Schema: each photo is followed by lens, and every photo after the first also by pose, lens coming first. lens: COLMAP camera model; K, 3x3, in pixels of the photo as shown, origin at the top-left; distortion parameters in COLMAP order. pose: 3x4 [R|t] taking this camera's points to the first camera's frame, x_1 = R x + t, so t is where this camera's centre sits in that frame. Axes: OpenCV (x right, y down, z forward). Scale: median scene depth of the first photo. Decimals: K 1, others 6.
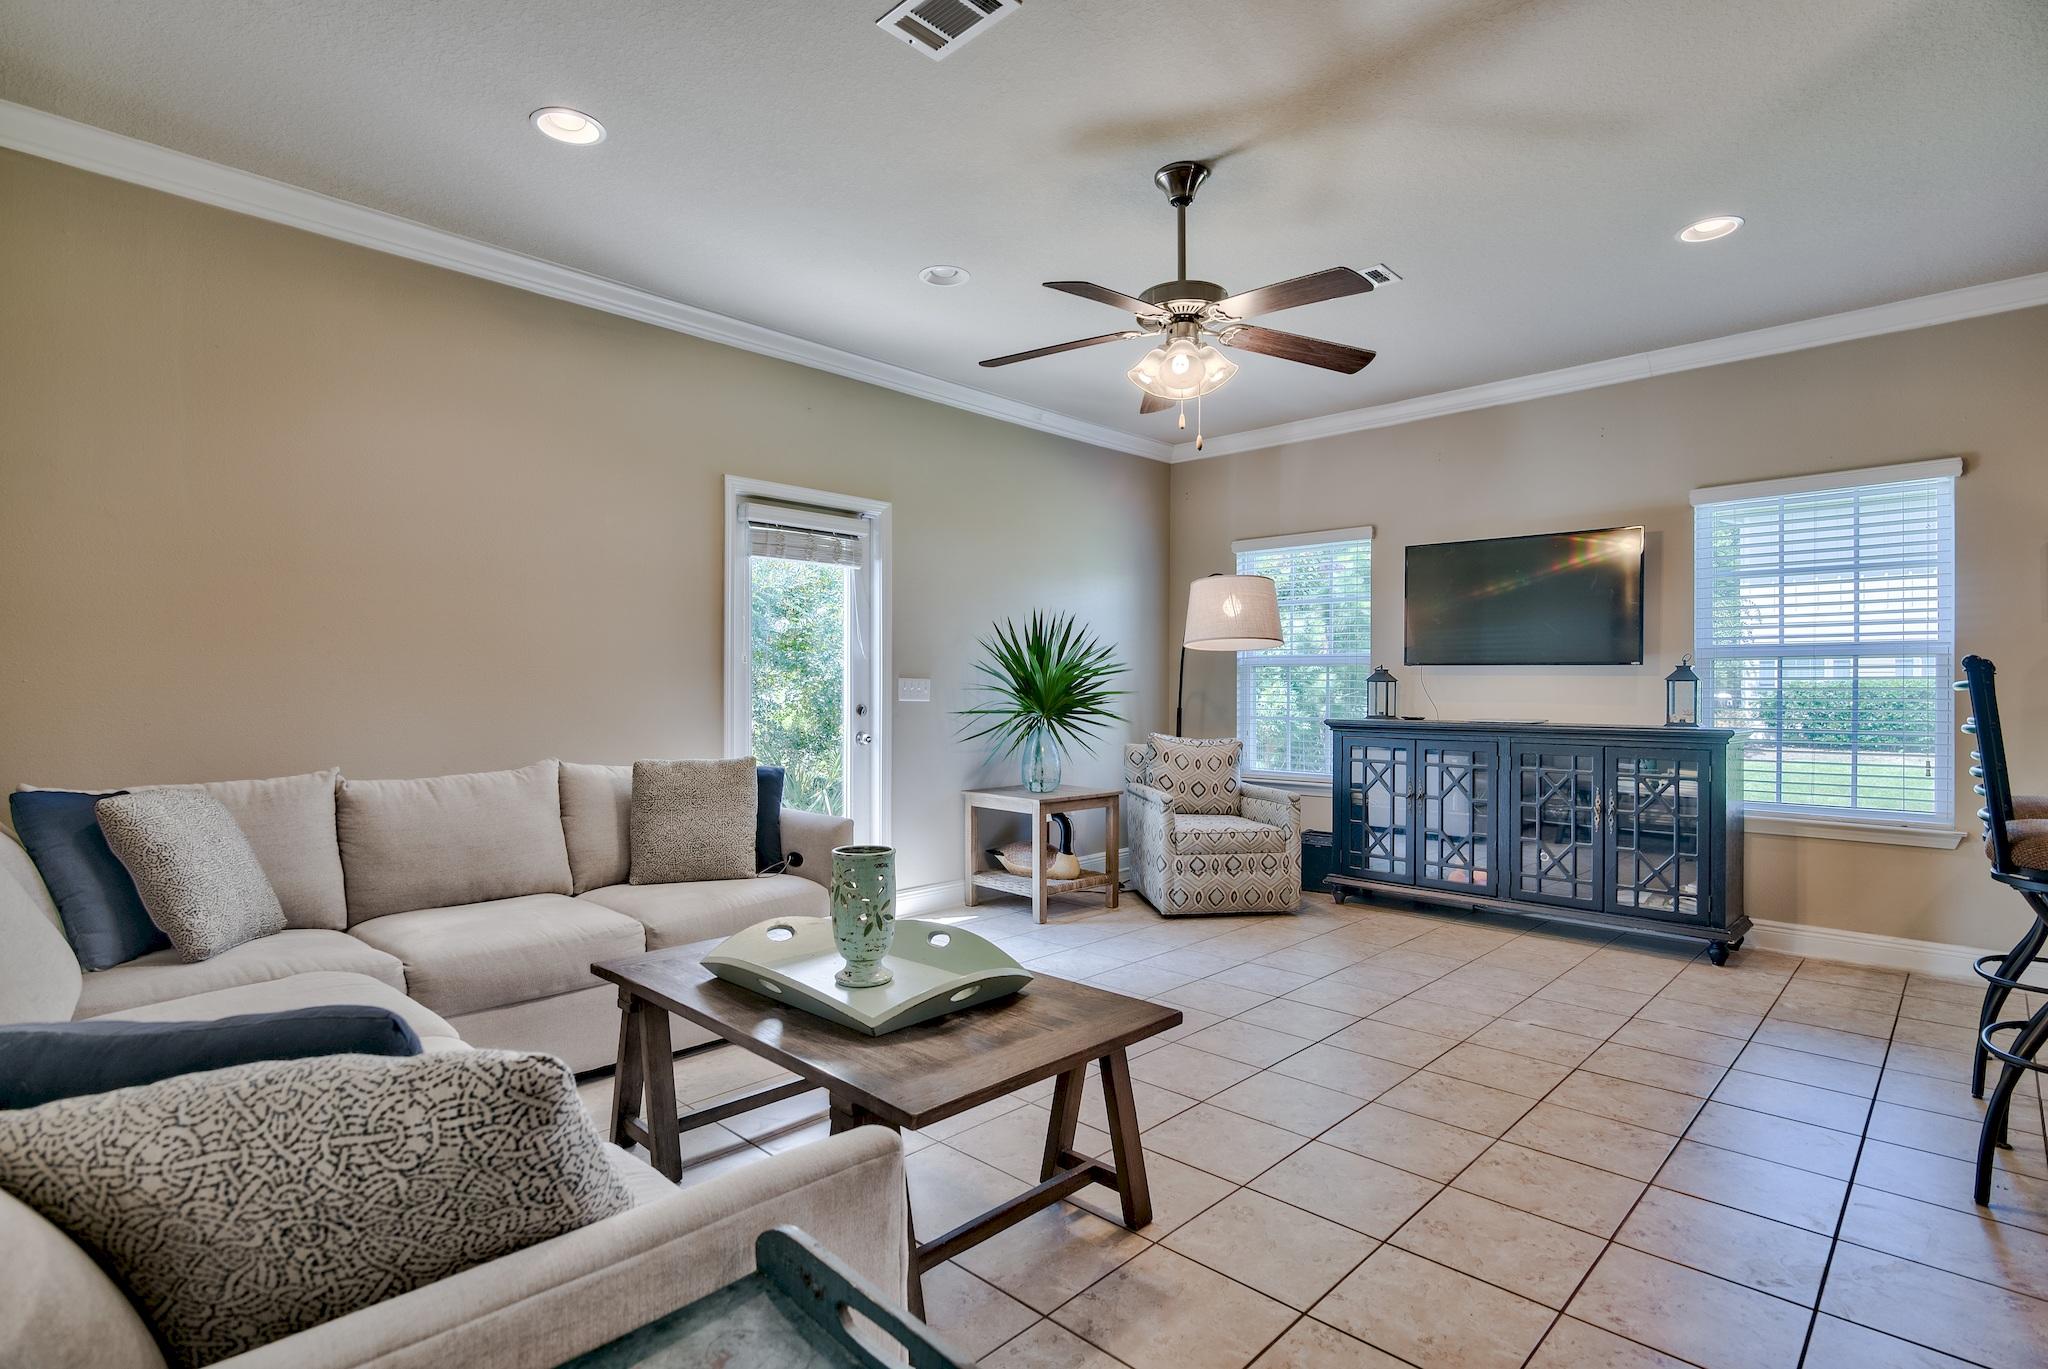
lens RADIAL K [[1012.3, 0, 1013.2], [0, 1012.3, 678.4], [0, 0, 1]] dist [0.003747, -0.002470]
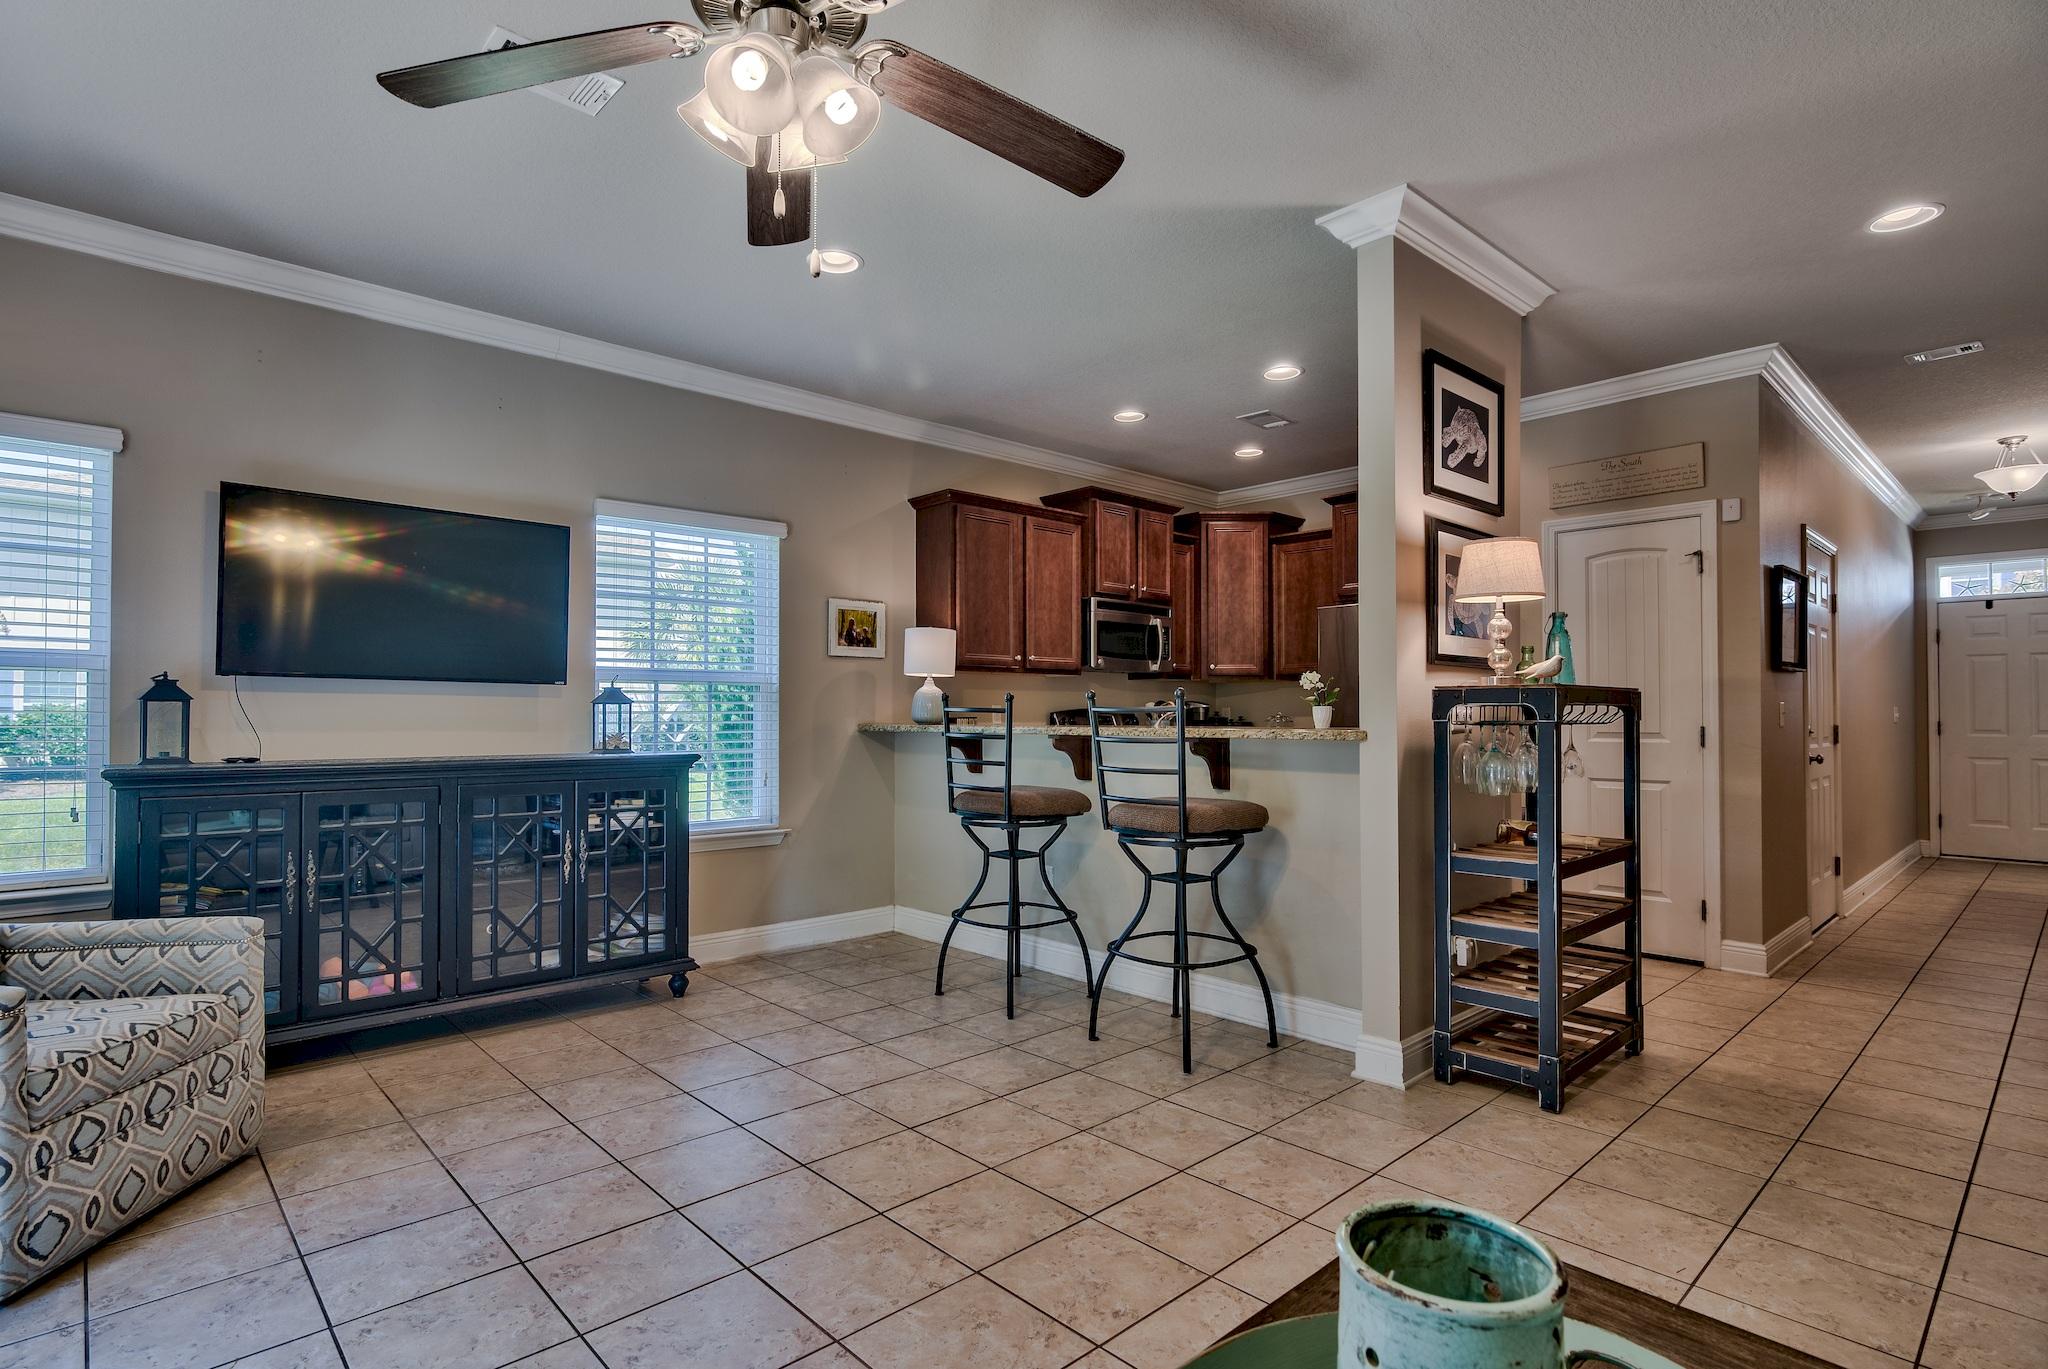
lens RADIAL K [[1012.3, 0, 1018.6], [0, 1012.3, 688.9], [0, 0, 1]] dist [0.003747, -0.002470]
pose [[0.049175, 0.022261, 0.998542, -0.240534], [-0.010422, 0.999709, -0.021774, 0.005289], [-0.998736, -0.009336, 0.049392, 0.575764]]
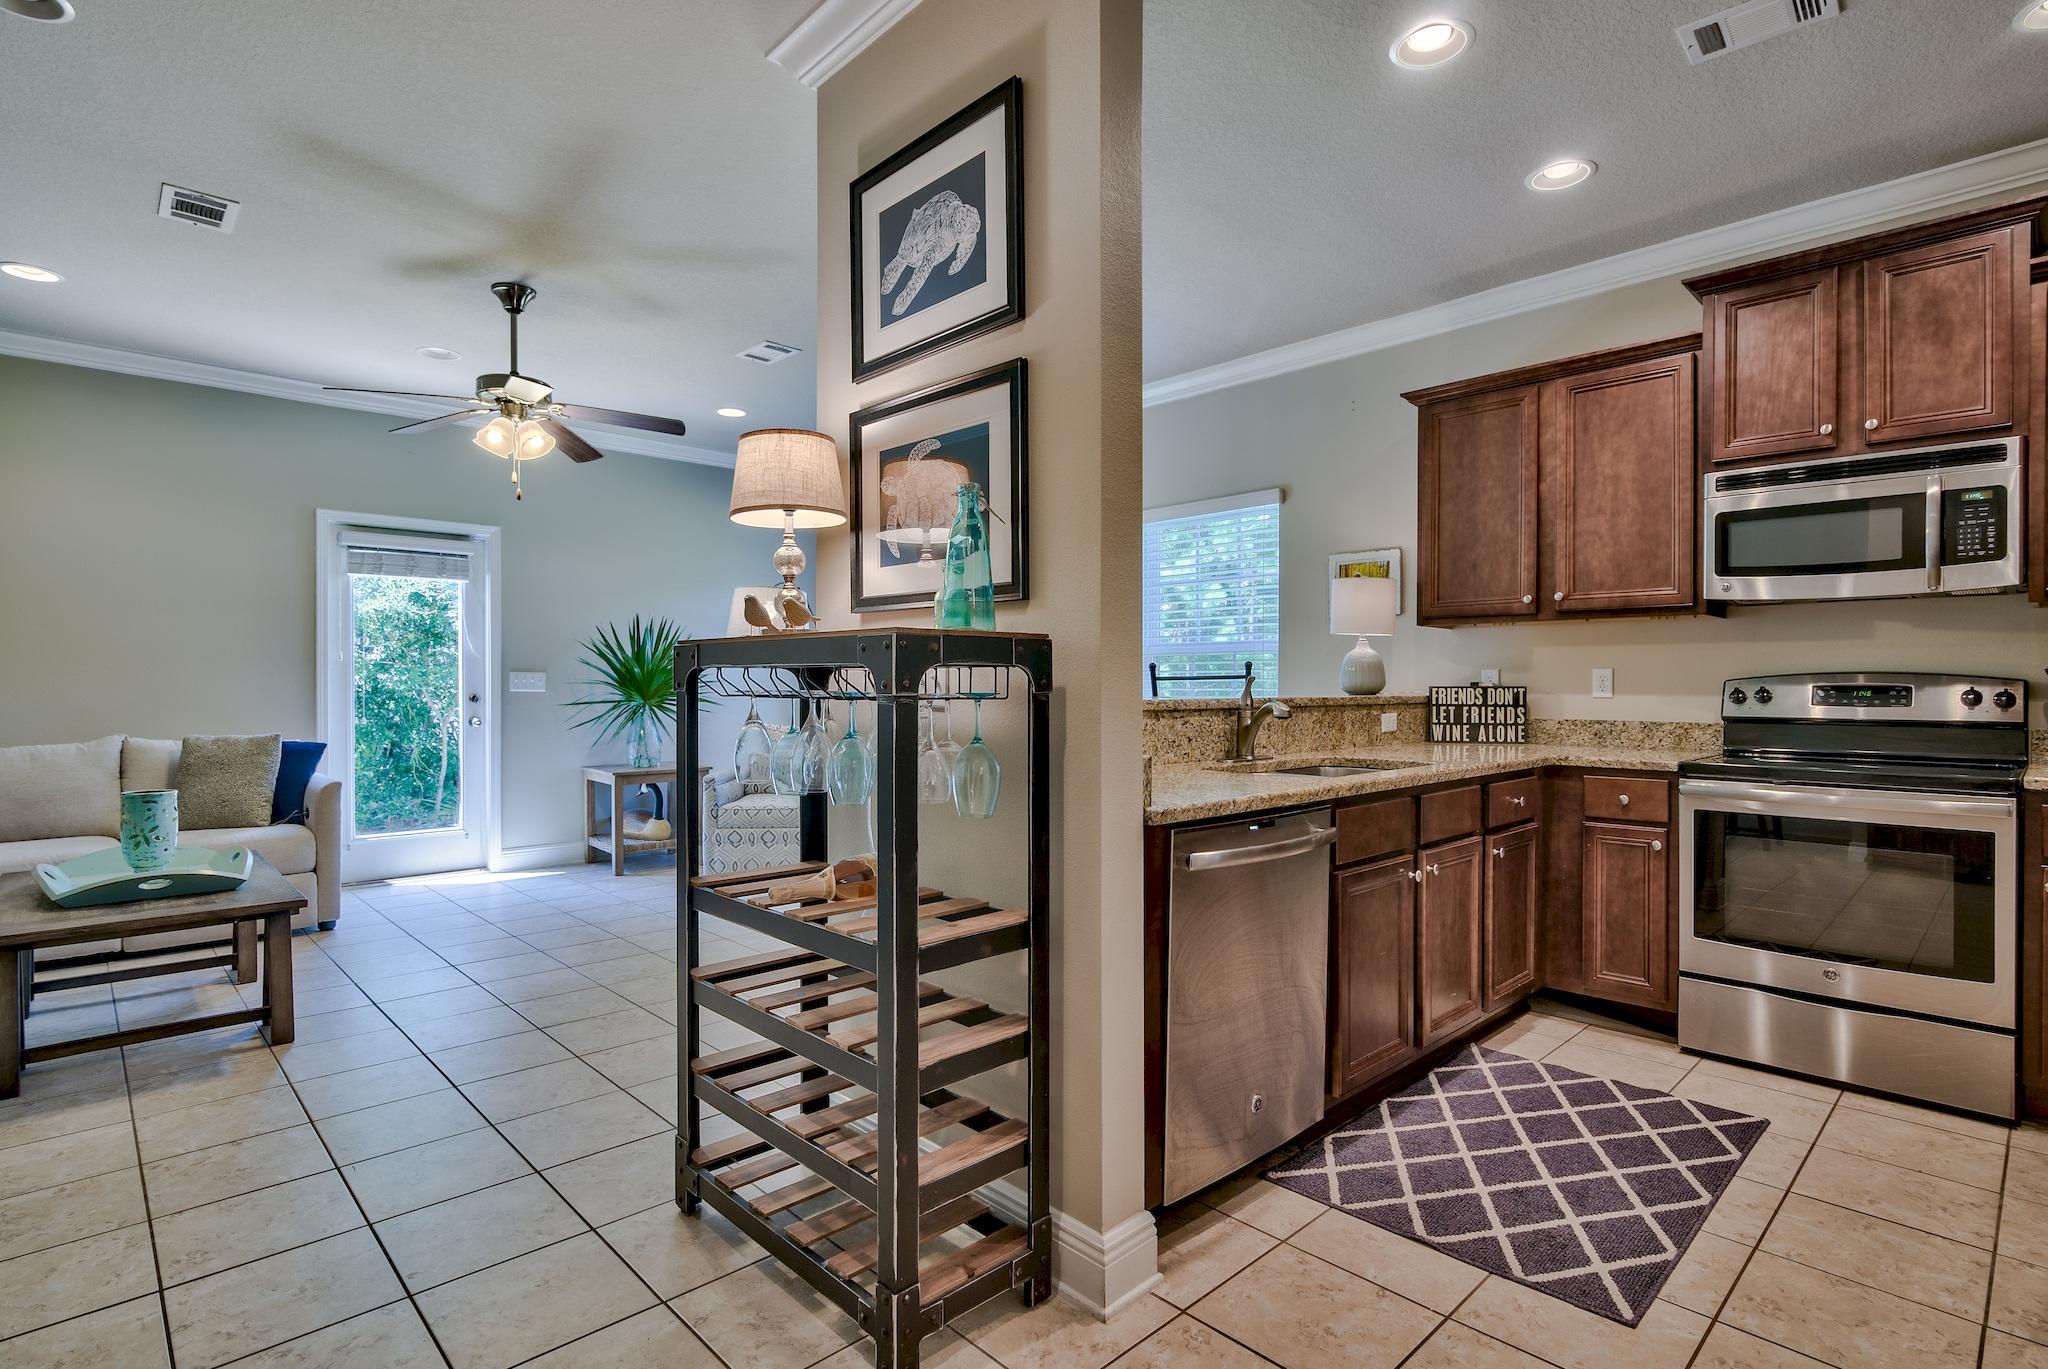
lens RADIAL K [[1012.3, 0, 1003.5], [0, 1012.3, 675.4], [0, 0, 1]] dist [0.003747, -0.002470]
pose [[0.998912, -0.001330, -0.046615, 0.583290], [0.001584, 0.999984, 0.005423, -0.001767], [0.046607, -0.005490, 0.998898, -0.196190]]
